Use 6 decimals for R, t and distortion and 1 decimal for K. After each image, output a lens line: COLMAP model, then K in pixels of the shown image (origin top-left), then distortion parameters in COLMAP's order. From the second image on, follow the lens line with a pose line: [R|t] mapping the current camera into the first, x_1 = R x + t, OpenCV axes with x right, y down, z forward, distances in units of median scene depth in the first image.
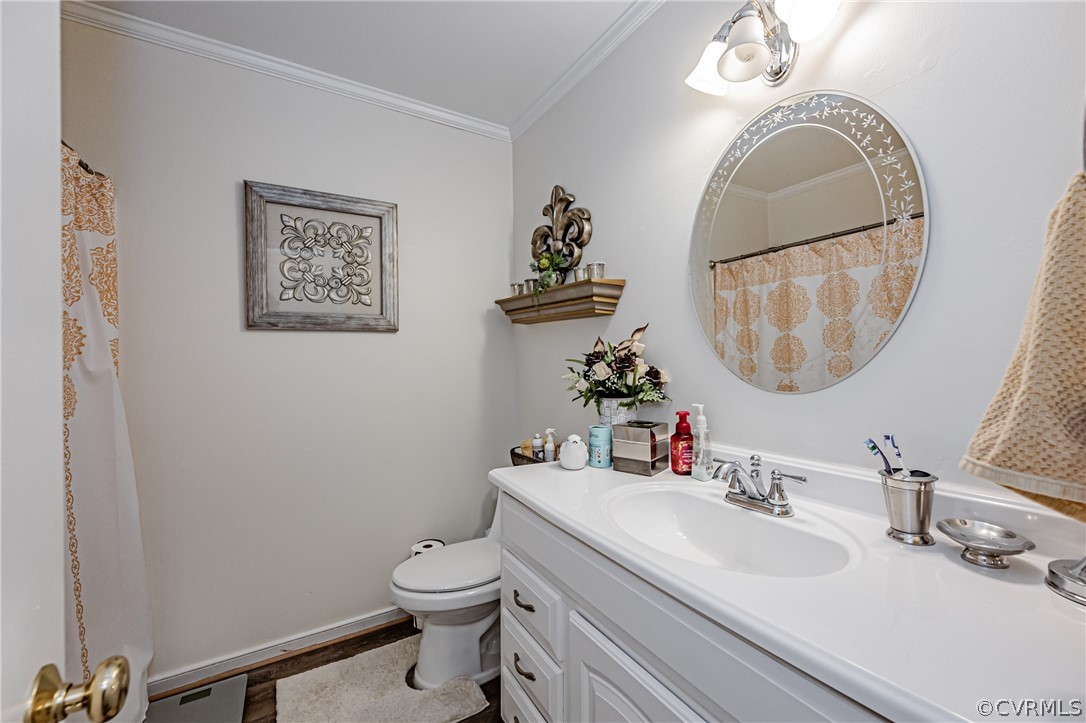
lens RADIAL K [[440.6, 0, 542.9], [0, 440.6, 361.6], [0, 0, 1]] dist [0.002558, -0.000598]
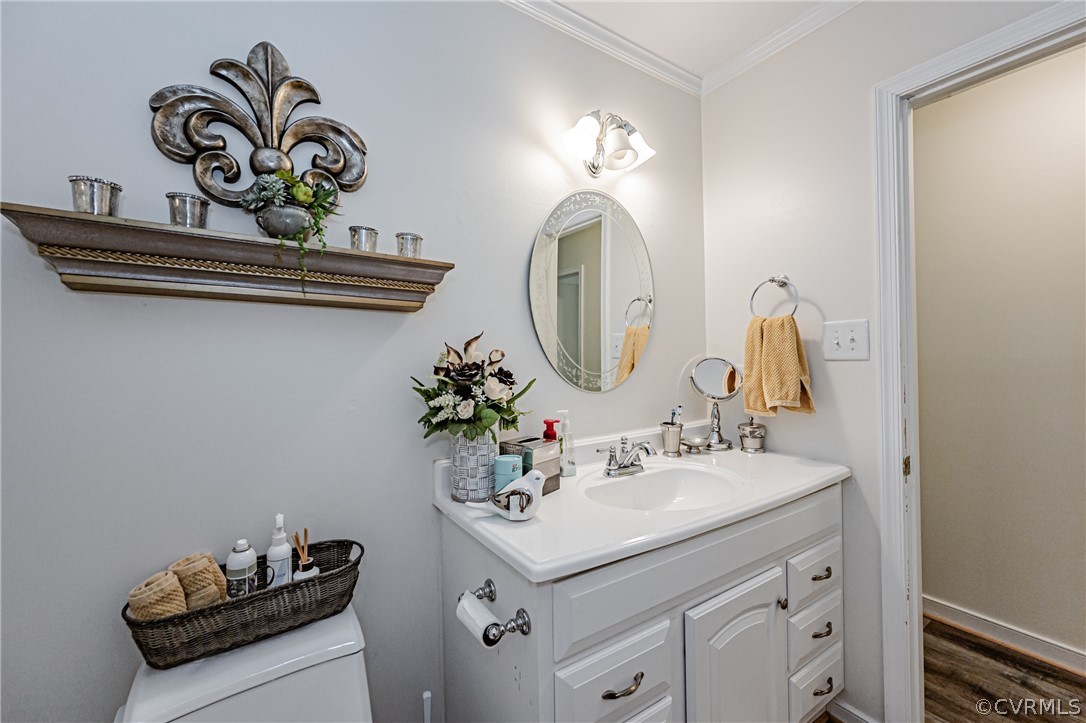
lens RADIAL K [[440.6, 0, 542.4], [0, 440.6, 357.0], [0, 0, 1]] dist [0.002558, -0.000598]
pose [[-0.046076, 0.011794, 0.998868, -0.761574], [0.018585, 0.999767, -0.010947, -0.027914], [-0.998765, 0.018060, -0.046284, 1.080251]]
